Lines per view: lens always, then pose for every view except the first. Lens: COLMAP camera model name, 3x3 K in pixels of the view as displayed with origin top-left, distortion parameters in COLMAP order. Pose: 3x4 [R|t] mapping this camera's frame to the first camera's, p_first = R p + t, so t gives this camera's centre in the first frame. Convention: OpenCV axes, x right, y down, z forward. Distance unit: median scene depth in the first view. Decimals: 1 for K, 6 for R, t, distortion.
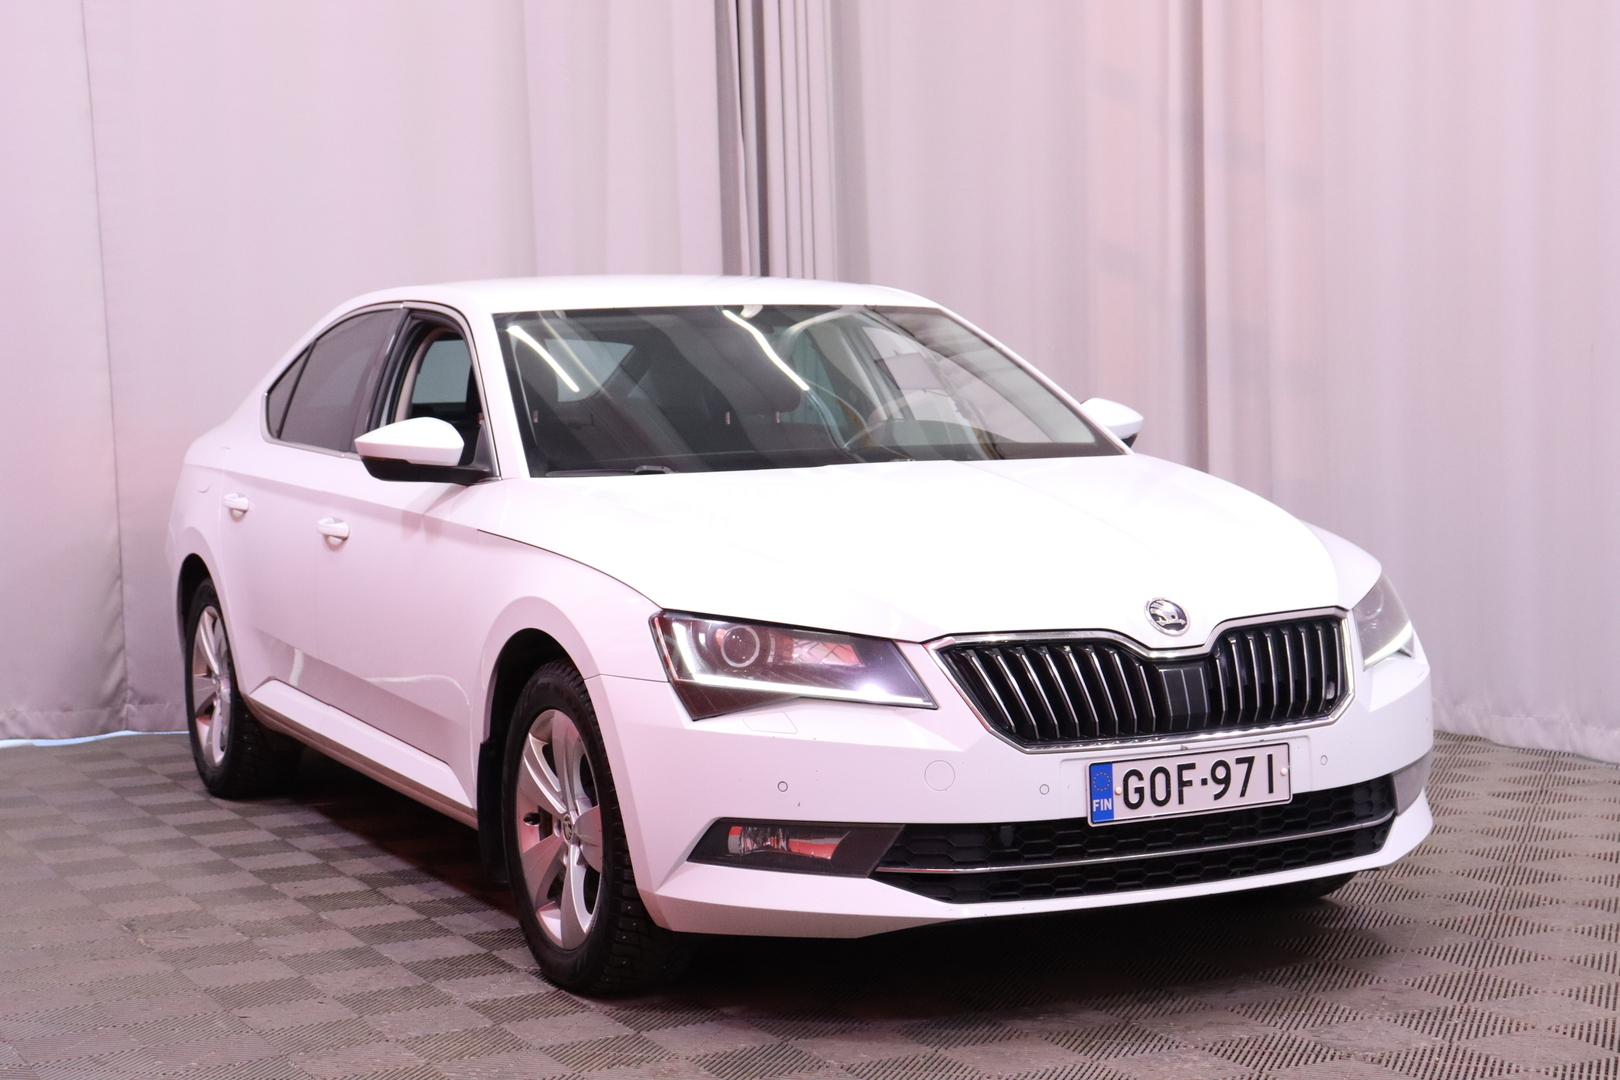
lens RADIAL K [[2769.7, 0, 809.8], [0, 2769.7, 539.3], [0, 0, 1]] dist [-0.013338, 0.000000]
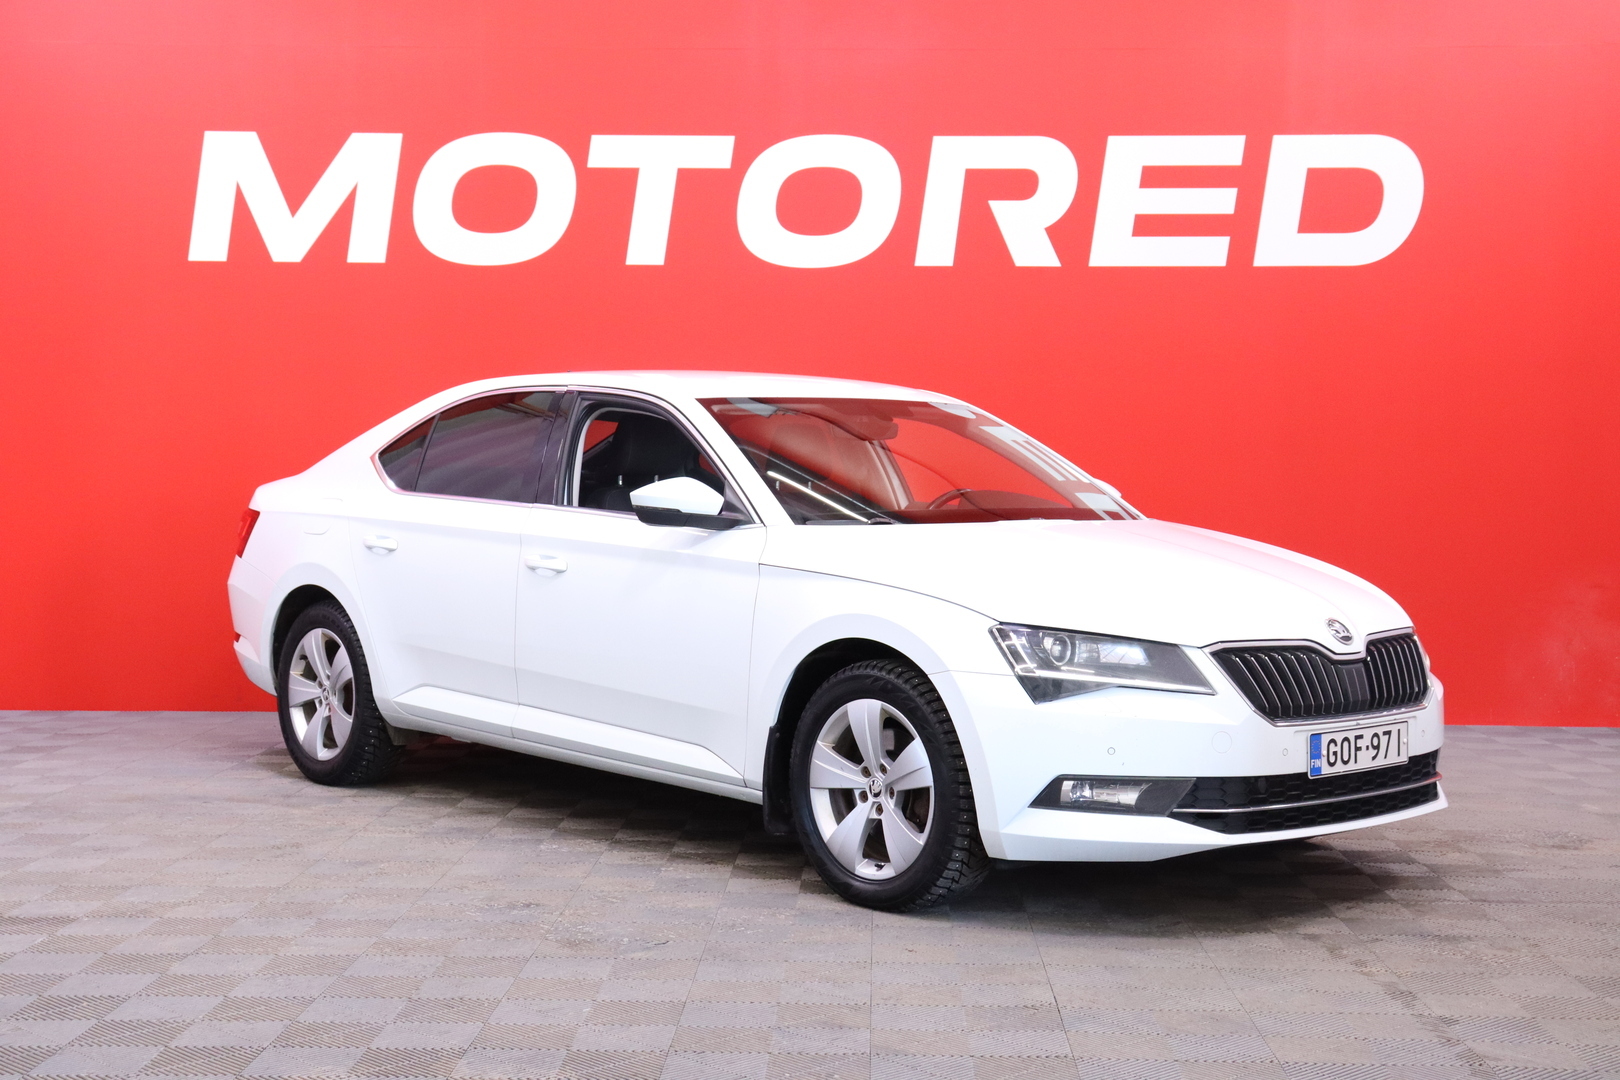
lens RADIAL K [[2338.6, 0, 810.2], [0, 2338.6, 540.9], [0, 0, 1]] dist [0.006937, 0.000000]
pose [[0.965030, 0.018885, 0.261458, -0.451421], [-0.012499, 0.999582, -0.026067, 0.016558], [-0.261841, 0.021888, 0.964863, -0.085258]]
